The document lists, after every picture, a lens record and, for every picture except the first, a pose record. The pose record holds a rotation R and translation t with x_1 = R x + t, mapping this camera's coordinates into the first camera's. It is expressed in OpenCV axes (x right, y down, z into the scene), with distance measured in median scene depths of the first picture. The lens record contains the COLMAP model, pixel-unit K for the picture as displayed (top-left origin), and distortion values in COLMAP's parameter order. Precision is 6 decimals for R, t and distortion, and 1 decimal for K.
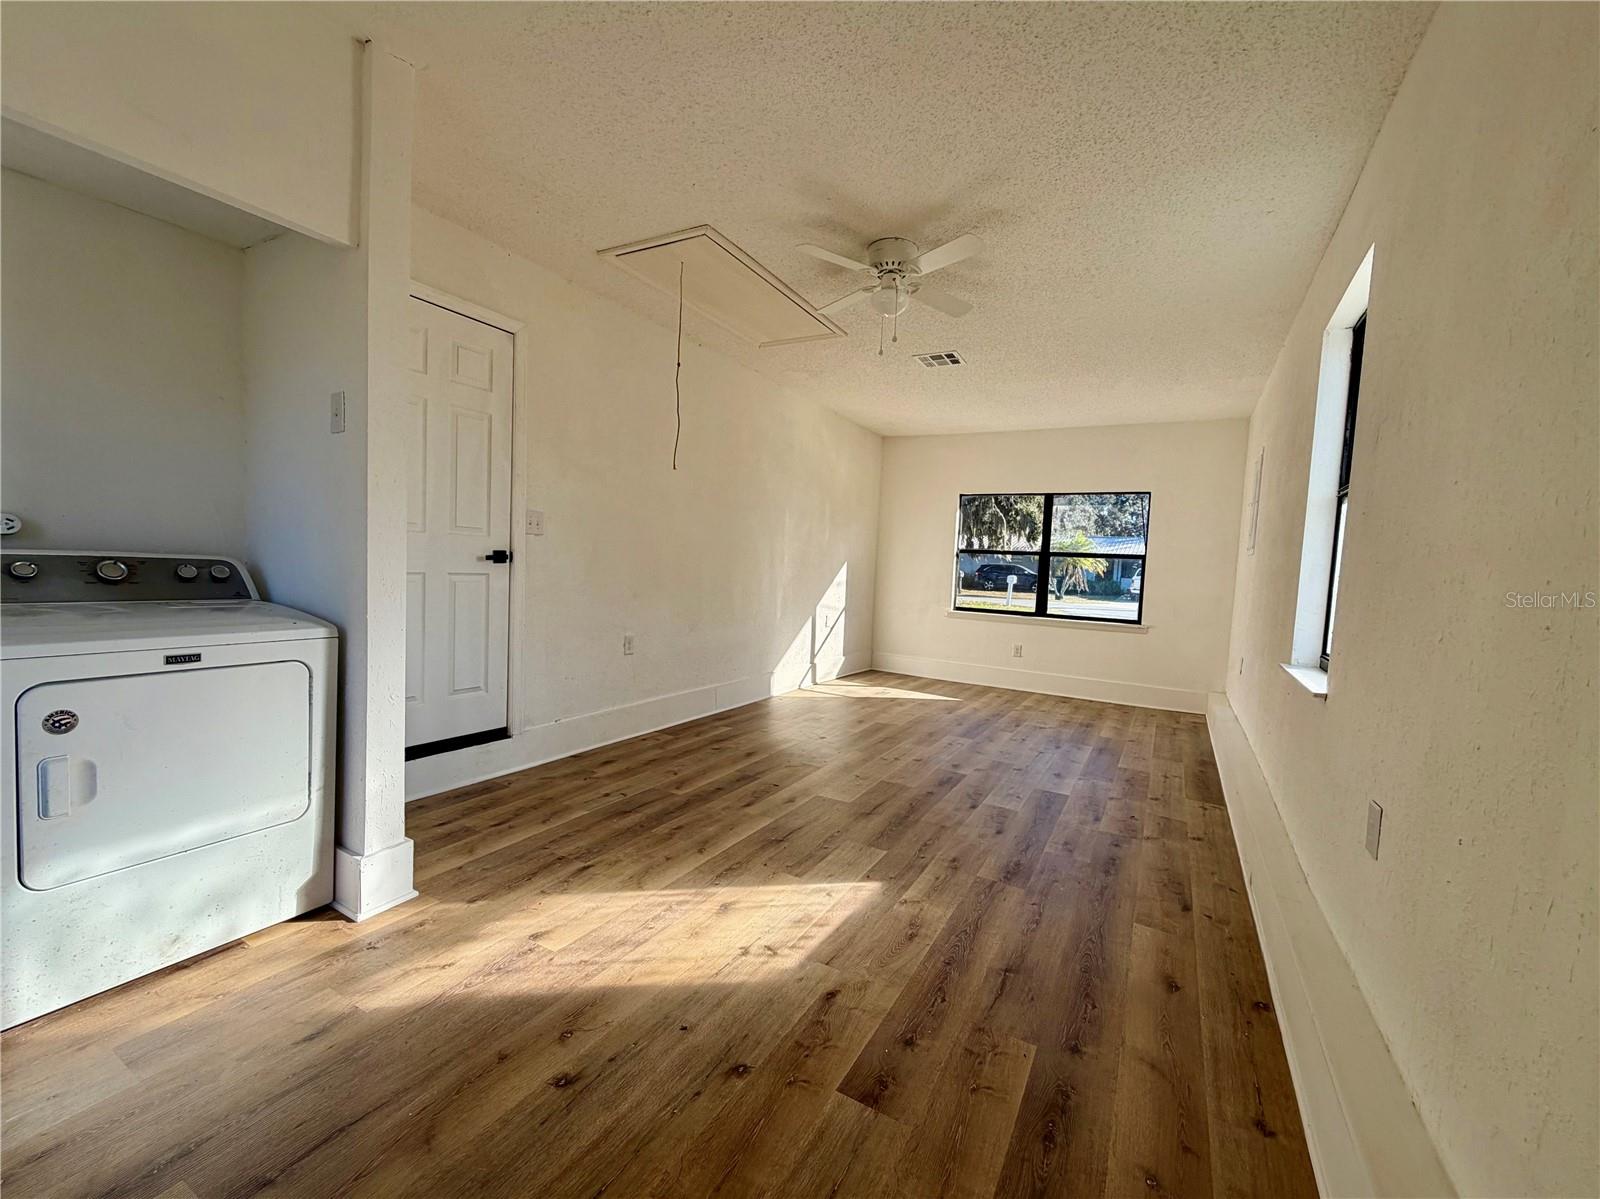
lens RADIAL K [[657.8, 0, 796.5], [0, 657.8, 598.4], [0, 0, 1]] dist [0.001212, 0.000247]
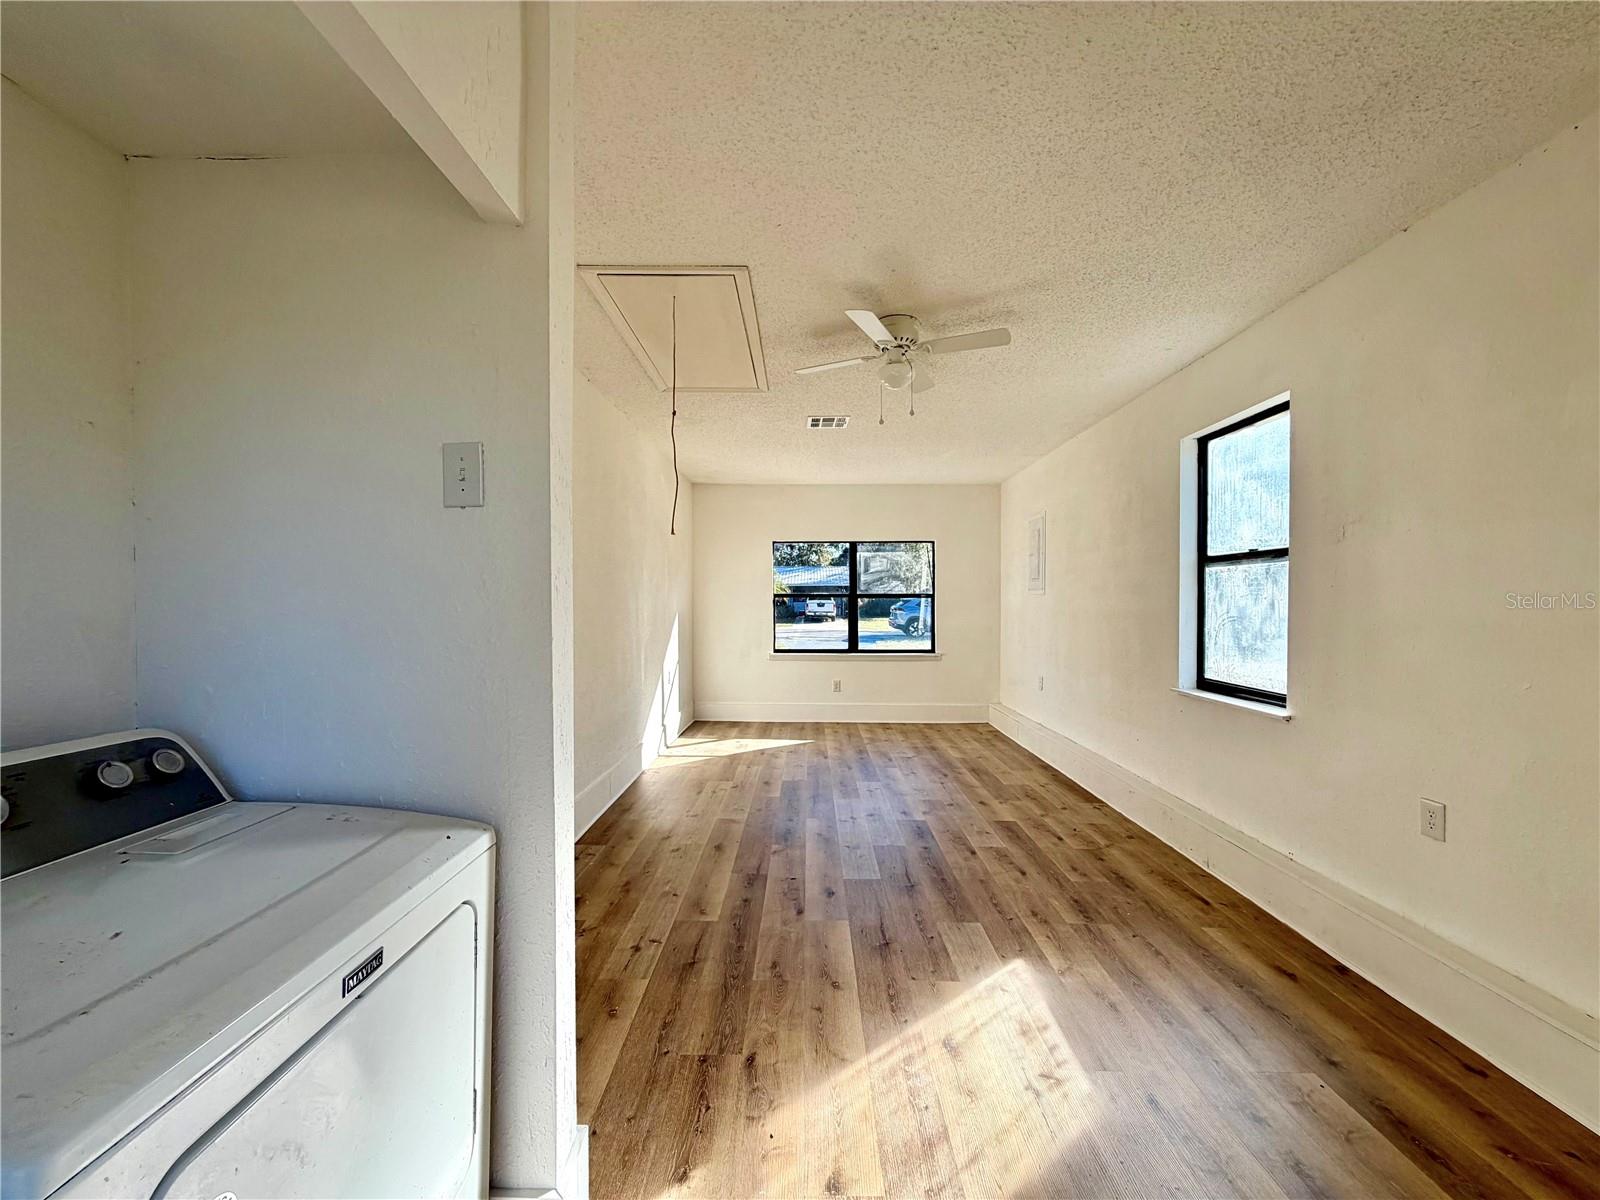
lens RADIAL K [[638.7, 0, 795.1], [0, 638.7, 599.5], [0, 0, 1]] dist [-0.000710, 0.000205]
pose [[0.874935, -0.045573, 0.482092, -0.441608], [0.065606, 0.997538, -0.024766, -0.080380], [-0.479776, 0.053297, 0.875771, 0.204891]]
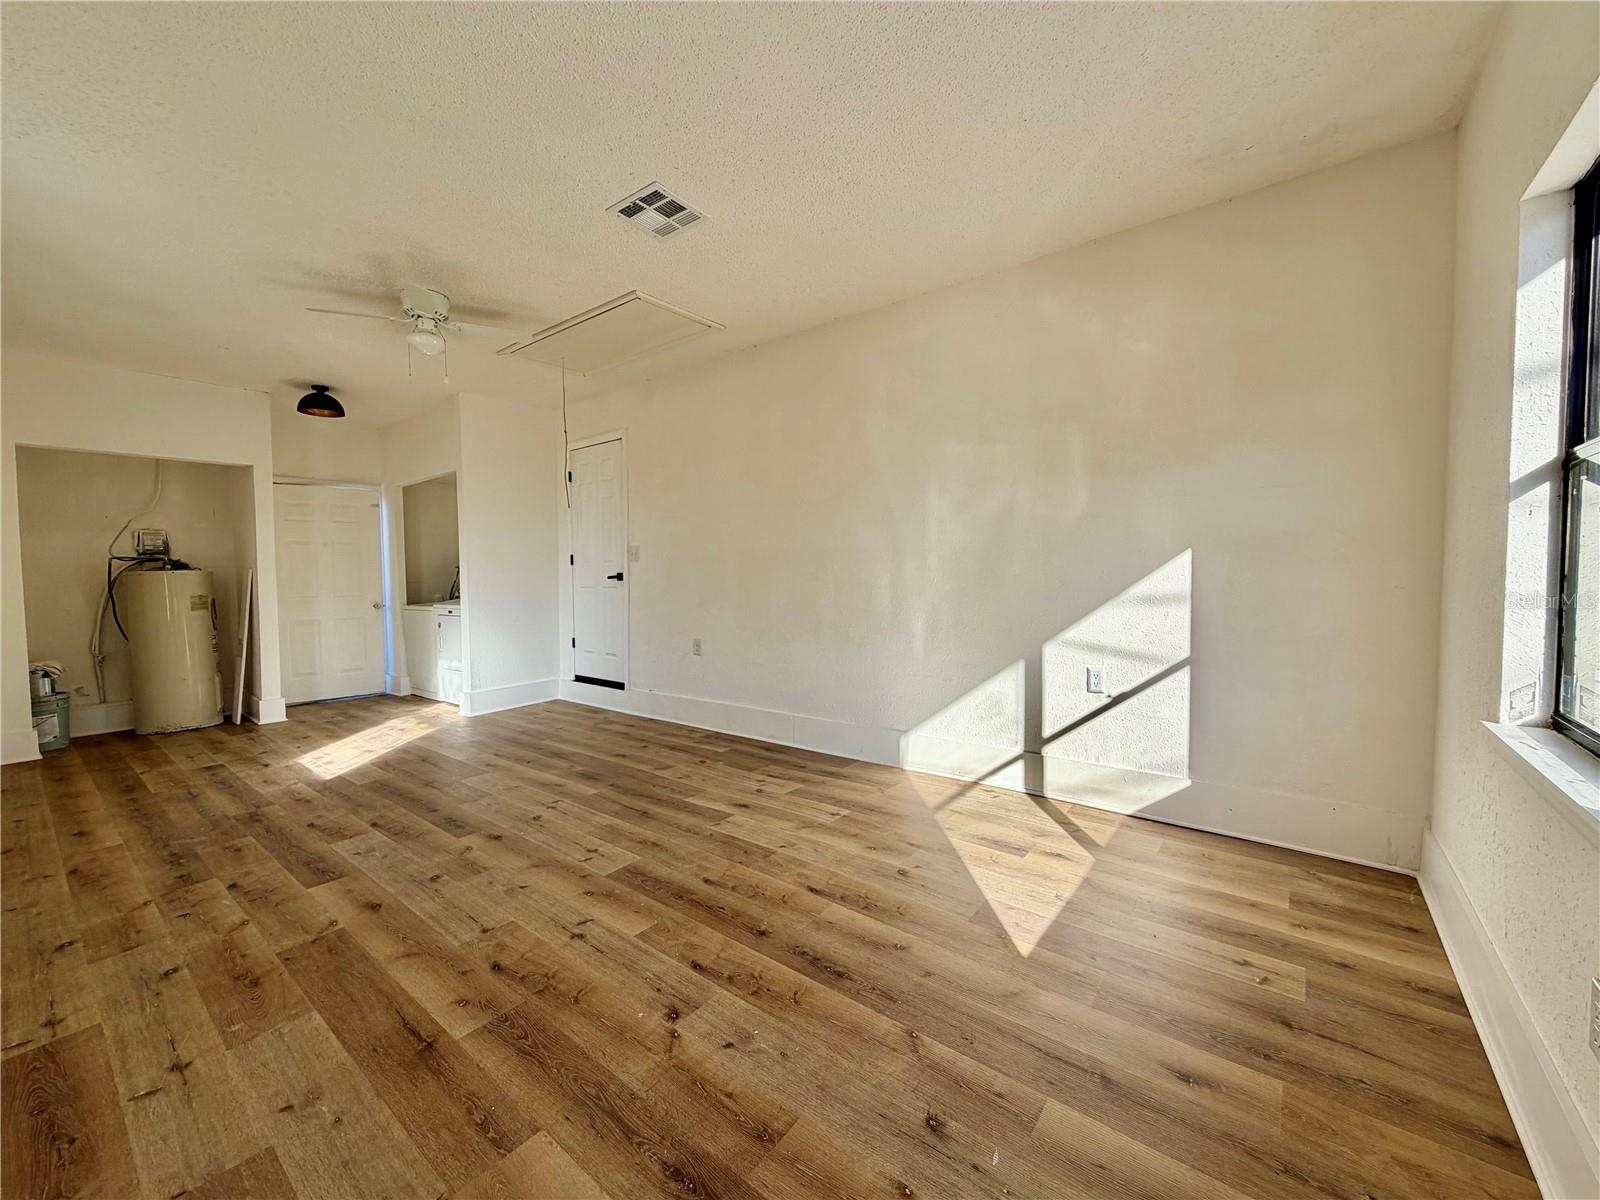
lens RADIAL K [[623.1, 0, 796.8], [0, 623.1, 608.9], [0, 0, 1]] dist [-0.016839, 0.002036]
pose [[-0.134432, 0.009361, -0.990879, 1.007023], [-0.047380, 0.998751, 0.015863, -0.028525], [0.989789, 0.049081, -0.133821, 1.622297]]
